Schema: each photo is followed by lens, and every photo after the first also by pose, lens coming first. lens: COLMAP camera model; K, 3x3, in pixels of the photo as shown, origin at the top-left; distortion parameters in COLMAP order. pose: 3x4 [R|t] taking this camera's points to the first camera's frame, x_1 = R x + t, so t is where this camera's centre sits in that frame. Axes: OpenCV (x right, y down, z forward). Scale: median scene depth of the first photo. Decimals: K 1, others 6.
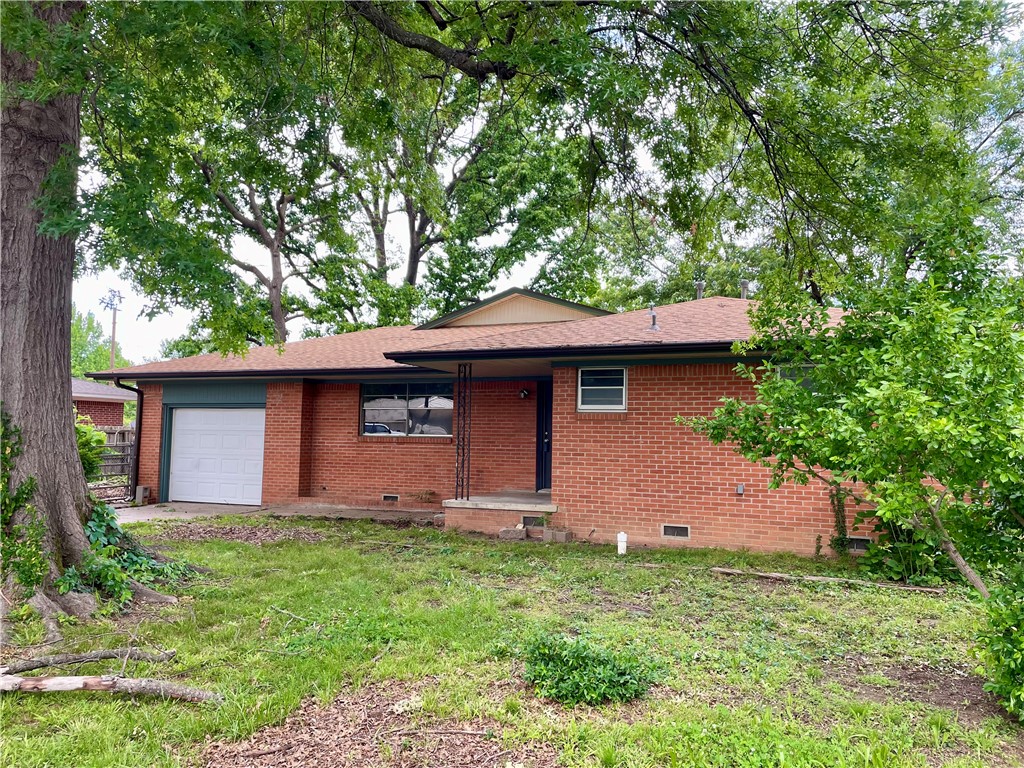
lens RADIAL K [[766.0, 0, 508.4], [0, 766.0, 375.5], [0, 0, 1]] dist [0.077225, -0.079105]
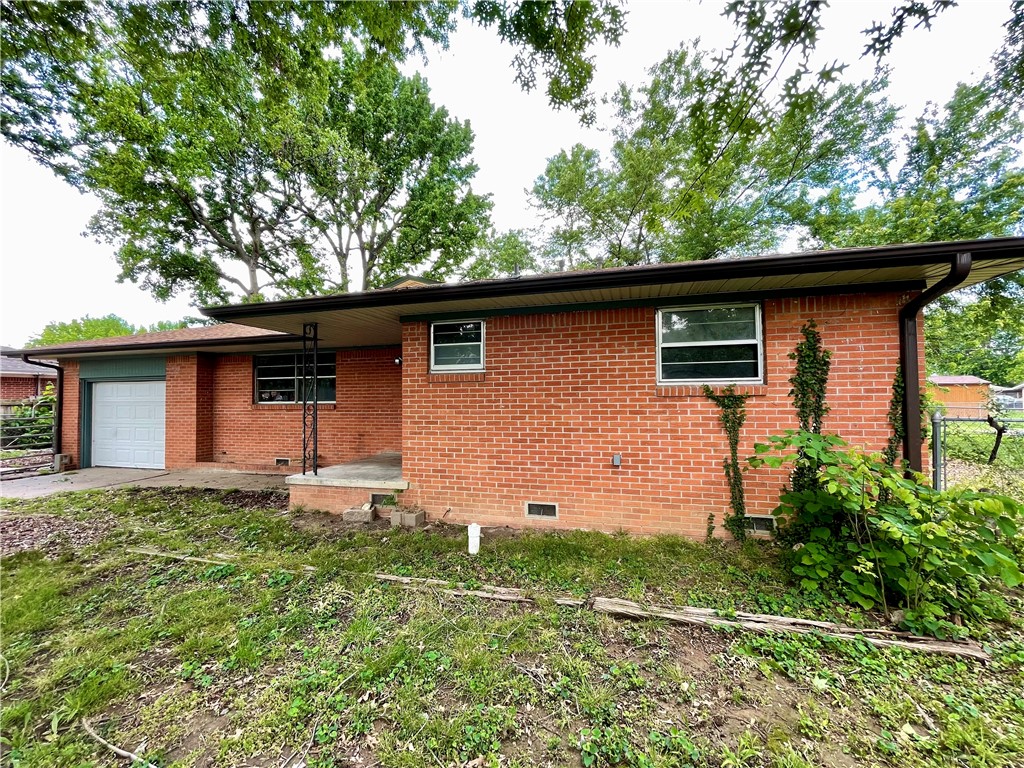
lens RADIAL K [[409.7, 0, 511.3], [0, 409.7, 385.6], [0, 0, 1]] dist [-0.003660, 0.001707]
pose [[0.990662, -0.022849, 0.134412, 0.118155], [0.015728, 0.998428, 0.053804, 0.037860], [-0.135430, -0.051187, 0.989464, 0.528784]]
